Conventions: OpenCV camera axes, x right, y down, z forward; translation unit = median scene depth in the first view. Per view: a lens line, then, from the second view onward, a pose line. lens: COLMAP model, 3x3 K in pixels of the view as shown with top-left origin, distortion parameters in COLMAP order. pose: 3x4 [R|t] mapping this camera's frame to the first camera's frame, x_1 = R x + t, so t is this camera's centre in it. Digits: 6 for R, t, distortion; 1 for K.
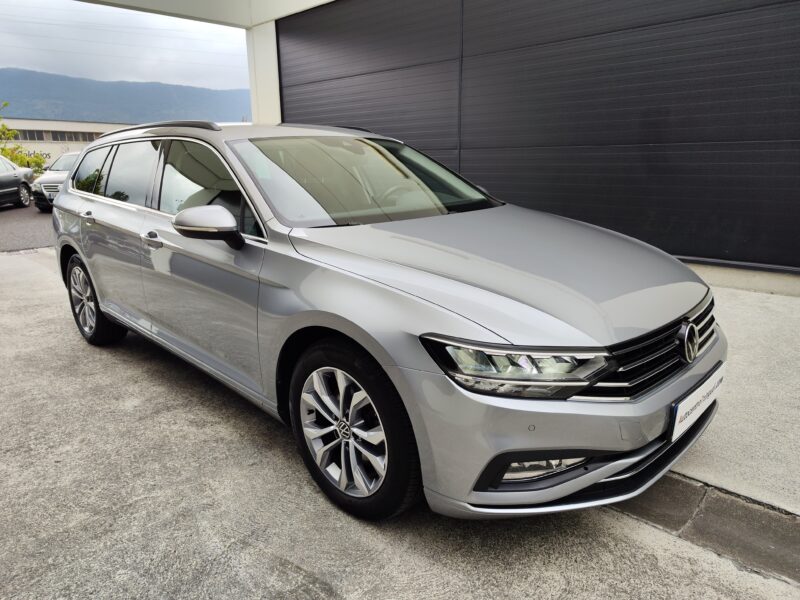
lens RADIAL K [[552.0, 0, 400.0], [0, 552.0, 300.0], [0, 0, 1]] dist [0.026489, 0.003405]
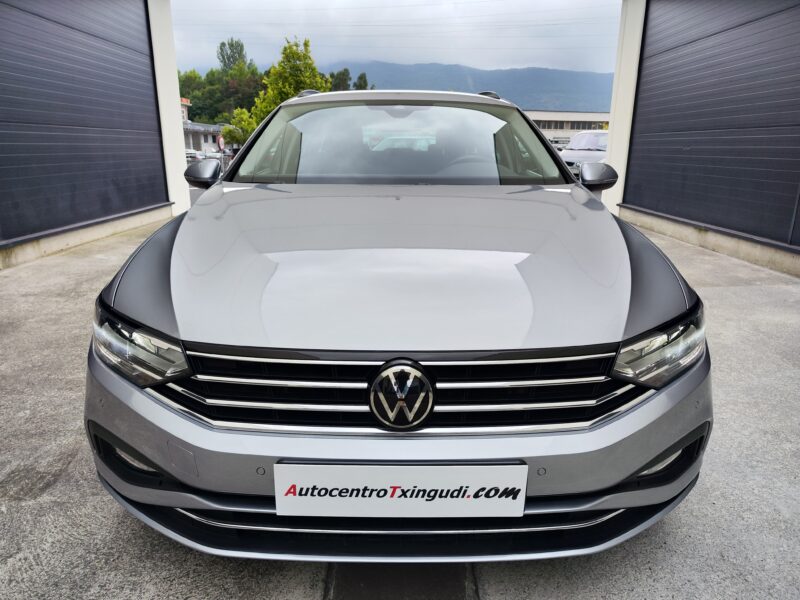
lens RADIAL K [[552.0, 0, 400.0], [0, 552.0, 300.0], [0, 0, 1]] dist [0.026489, 0.003405]
pose [[0.678998, 0.208805, -0.703820, 0.258154], [-0.193717, 0.975681, 0.102574, -0.030063], [0.708121, 0.066694, 0.702934, 0.150620]]
